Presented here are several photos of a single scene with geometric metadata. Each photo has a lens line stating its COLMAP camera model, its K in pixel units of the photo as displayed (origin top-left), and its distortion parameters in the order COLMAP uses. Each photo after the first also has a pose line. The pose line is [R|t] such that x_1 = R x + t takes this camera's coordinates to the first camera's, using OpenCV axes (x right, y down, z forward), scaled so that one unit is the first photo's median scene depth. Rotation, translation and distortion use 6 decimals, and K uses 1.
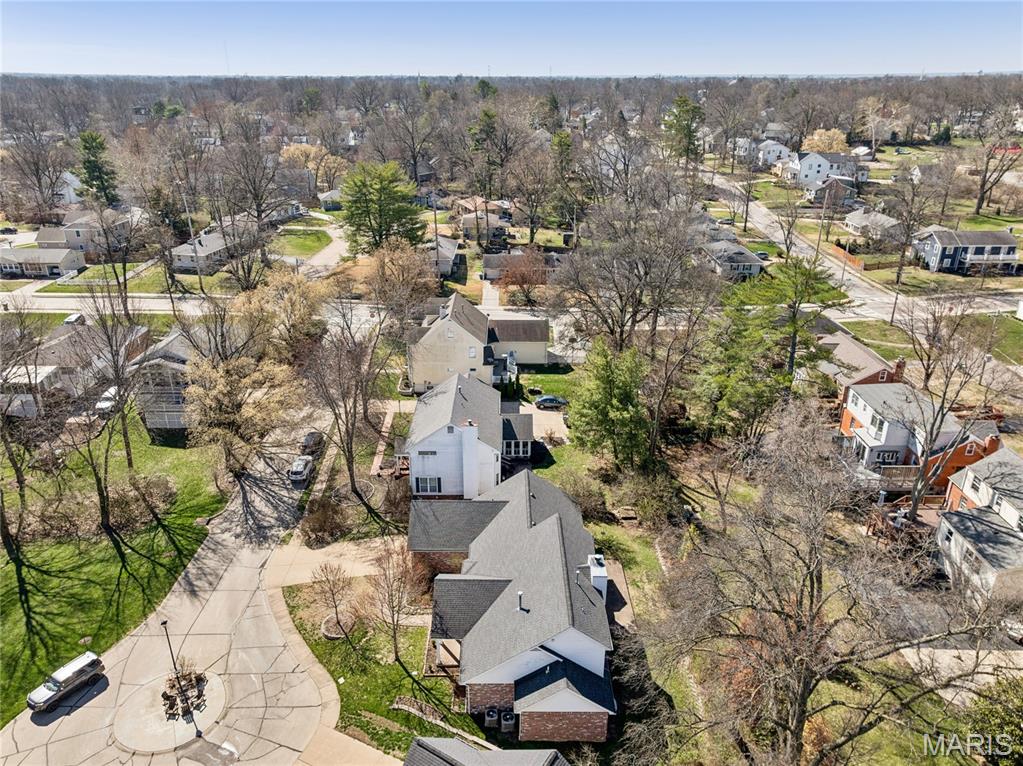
lens RADIAL K [[730.8, 0, 511.5], [0, 730.8, 383.0], [0, 0, 1]] dist [-0.034417, -0.004139]
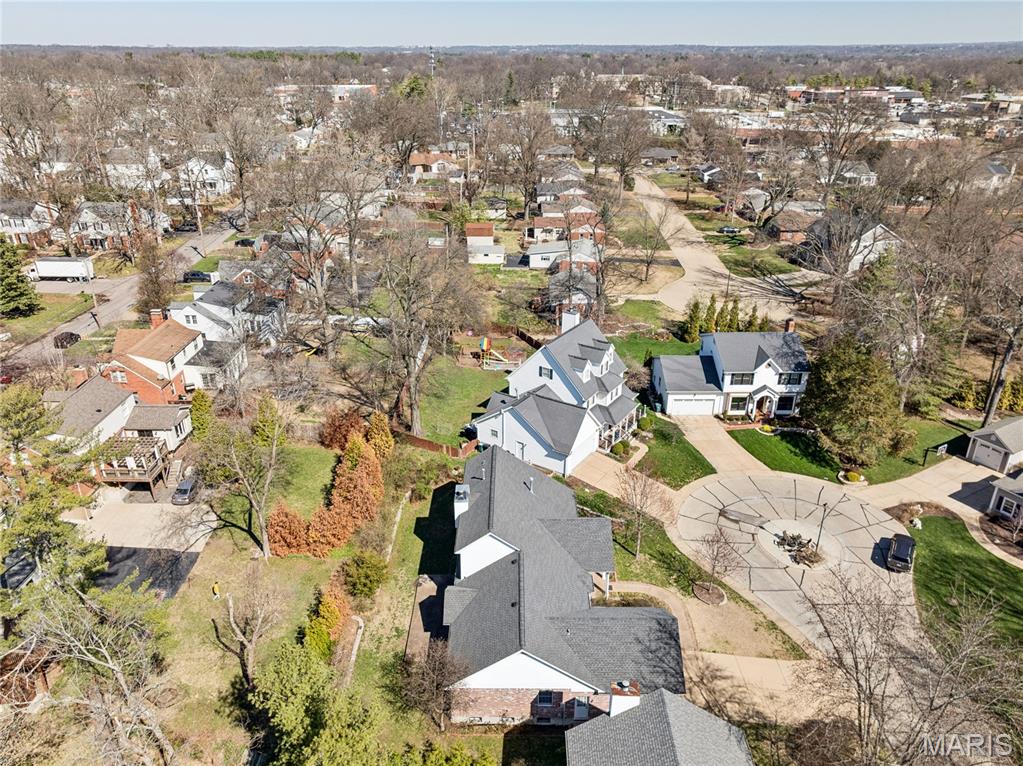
lens RADIAL K [[729.6, 0, 497.6], [0, 729.6, 384.1], [0, 0, 1]] dist [0.003202, 0.003474]
pose [[-0.999673, -0.013845, 0.021482, 0.041578], [0.006231, 0.683151, 0.730251, -0.634701], [-0.024786, 0.730146, -0.682841, 1.531450]]
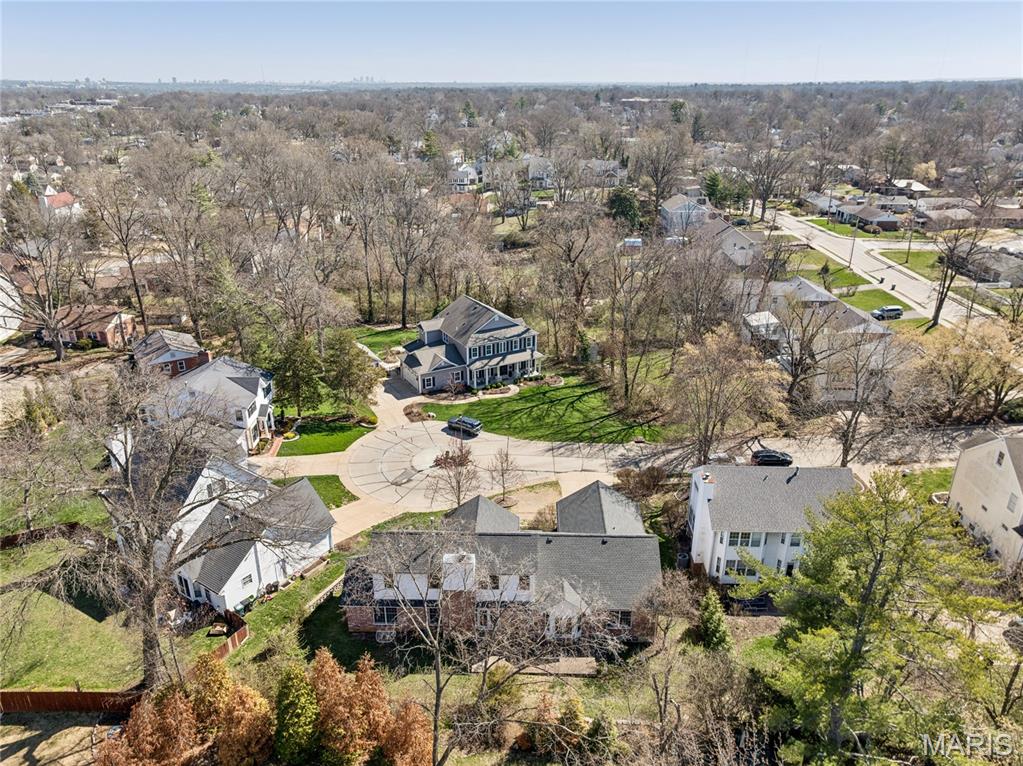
lens RADIAL K [[717.8, 0, 511.5], [0, 717.8, 383.0], [0, 0, 1]] dist [0.004276, -0.003702]
pose [[-0.022677, 0.376365, -0.926194, 0.910363], [-0.380239, 0.853562, 0.356161, -0.330236], [0.924610, 0.360252, 0.123753, 0.793324]]
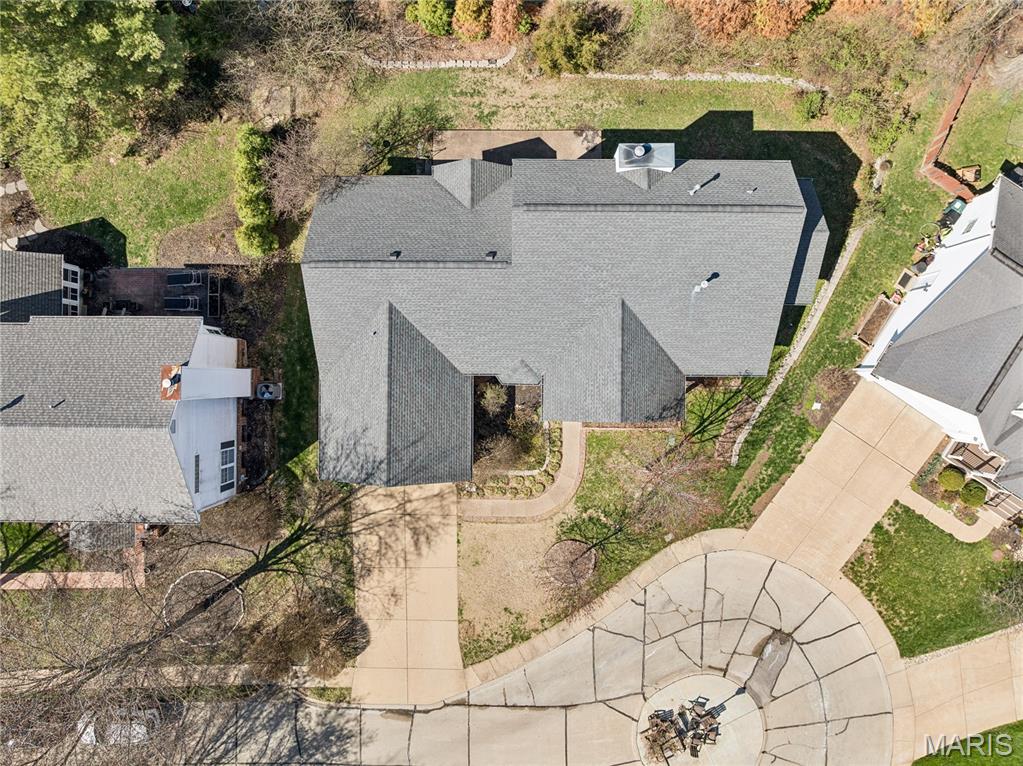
lens RADIAL K [[730.8, 0, 511.5], [0, 730.8, 383.0], [0, 0, 1]] dist [-0.034417, -0.004139]
pose [[0.009088, -0.999870, -0.013350, -0.059536], [0.374858, -0.008971, 0.927039, -0.338820], [-0.927038, -0.013429, 0.374728, 0.812419]]
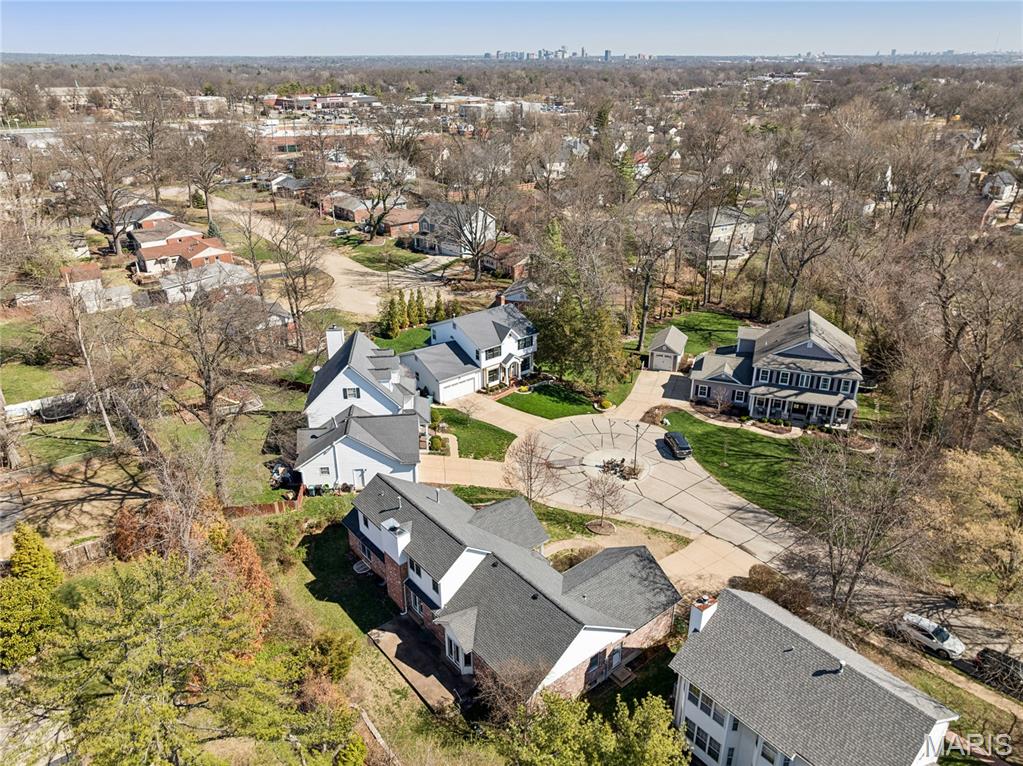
lens RADIAL K [[717.8, 0, 511.5], [0, 717.8, 383.0], [0, 0, 1]] dist [0.004276, -0.003702]
pose [[-0.776249, 0.254636, -0.576713, 0.501083], [-0.242458, 0.723853, 0.645949, -0.569813], [0.581938, 0.641246, -0.500151, 1.383110]]
